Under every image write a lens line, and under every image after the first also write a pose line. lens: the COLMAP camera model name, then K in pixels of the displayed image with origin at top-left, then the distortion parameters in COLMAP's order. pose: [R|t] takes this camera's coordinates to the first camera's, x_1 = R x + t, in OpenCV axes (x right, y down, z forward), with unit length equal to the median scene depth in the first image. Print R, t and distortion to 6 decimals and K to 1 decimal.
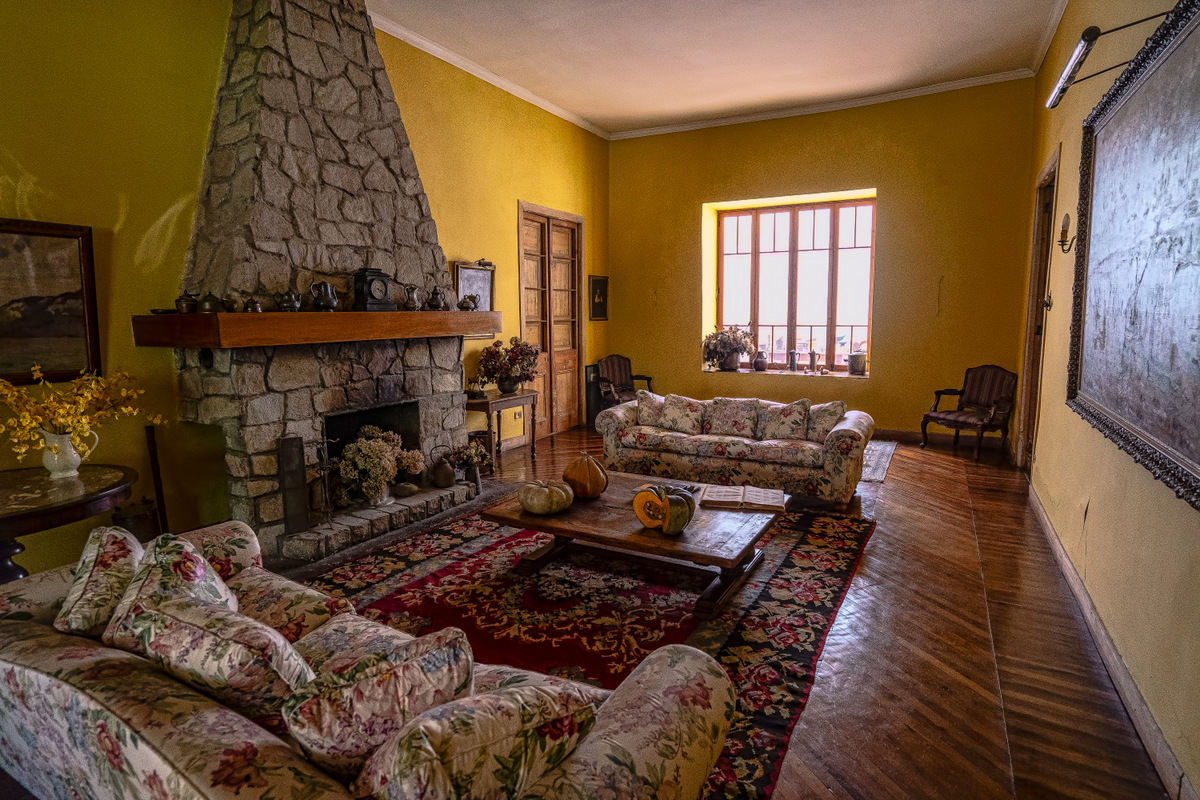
lens RADIAL K [[633.4, 0, 600.0], [0, 633.4, 402.3], [0, 0, 1]] dist [-0.034142, 0.024525]
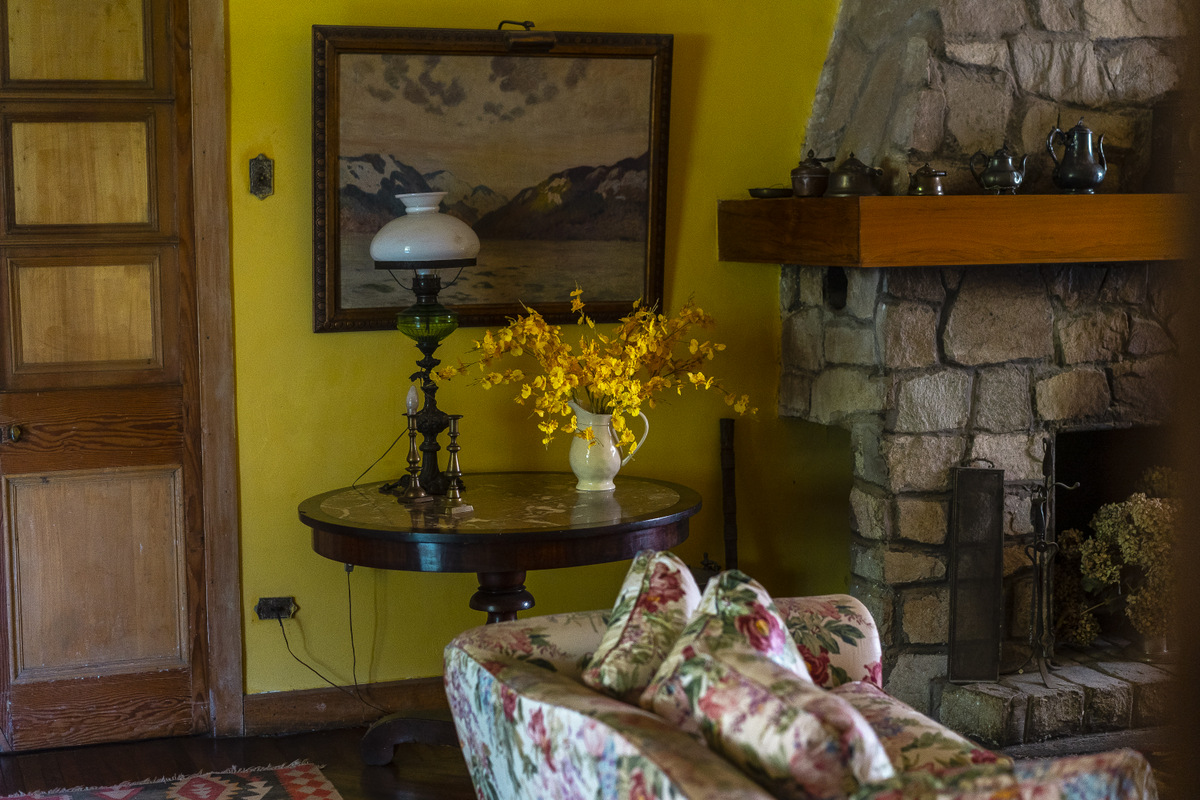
lens RADIAL K [[1901.5, 0, 602.7], [0, 1901.5, 428.1], [0, 0, 1]] dist [0.029720, -0.099667]
pose [[0.767251, 0.079952, -0.636344, 0.183297], [-0.089583, 0.995832, 0.017108, 0.028767], [0.635060, 0.043879, 0.771216, -0.250647]]
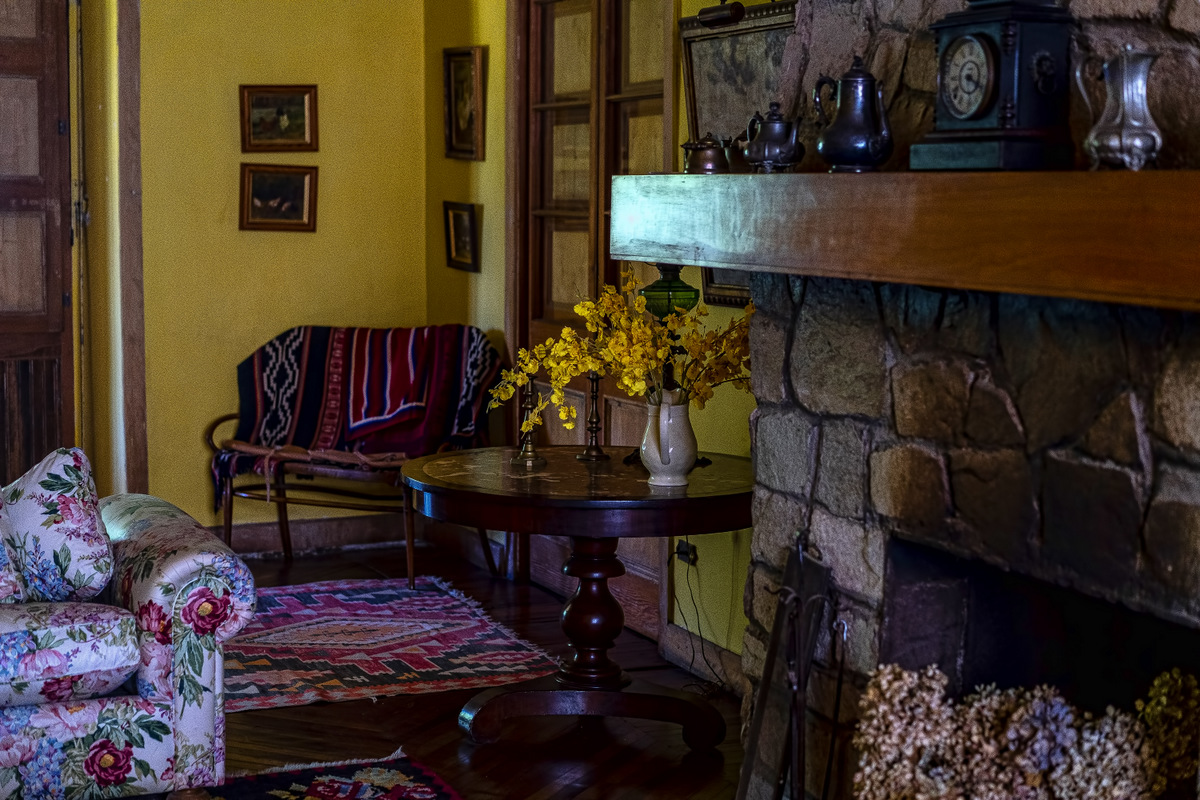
lens RADIAL K [[1901.5, 0, 602.7], [0, 1901.5, 428.1], [0, 0, 1]] dist [0.029720, -0.099667]
pose [[-0.601090, 0.103168, -0.792494, 0.369185], [-0.114394, 0.970314, 0.213083, -0.217360], [0.790952, 0.218738, -0.571444, 1.532682]]
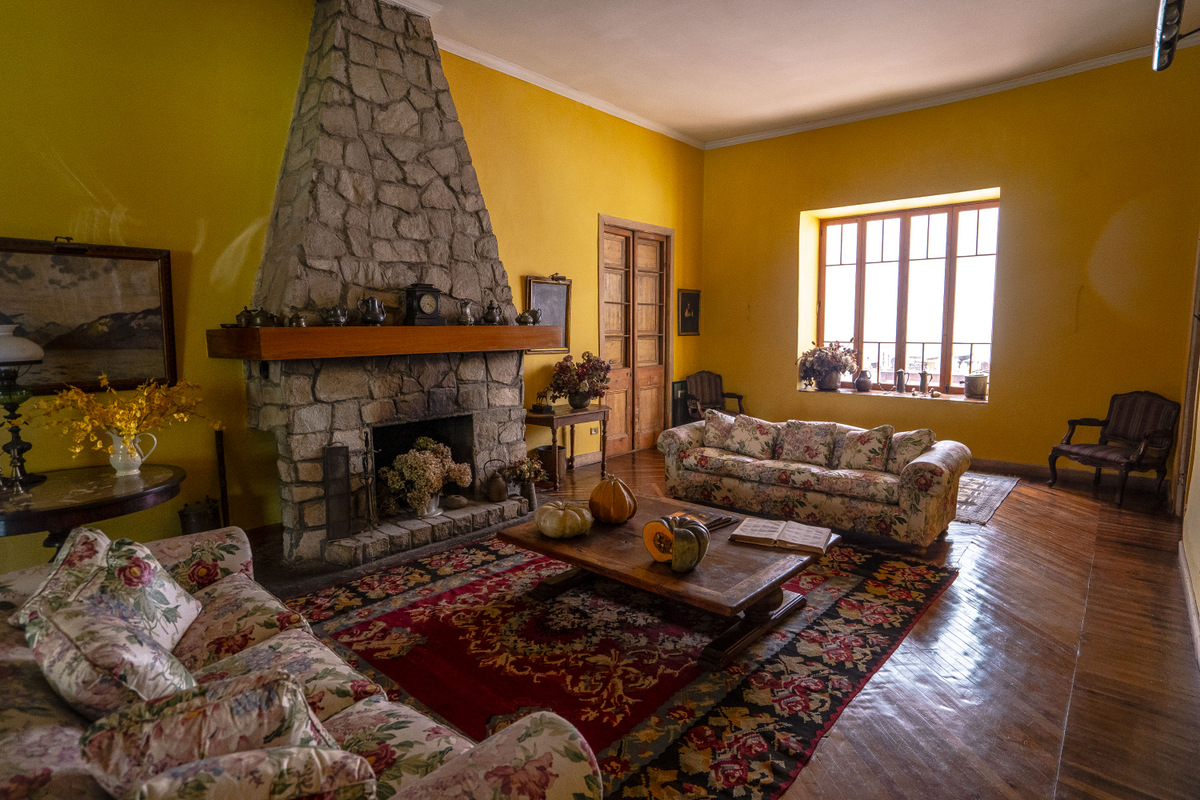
lens RADIAL K [[633.4, 0, 600.0], [0, 633.4, 402.3], [0, 0, 1]] dist [-0.034142, 0.024525]
pose [[0.978266, 0.026184, -0.205694, 0.154866], [-0.030670, 0.999355, -0.018655, -0.011631], [0.205073, 0.024558, 0.978438, 0.069172]]
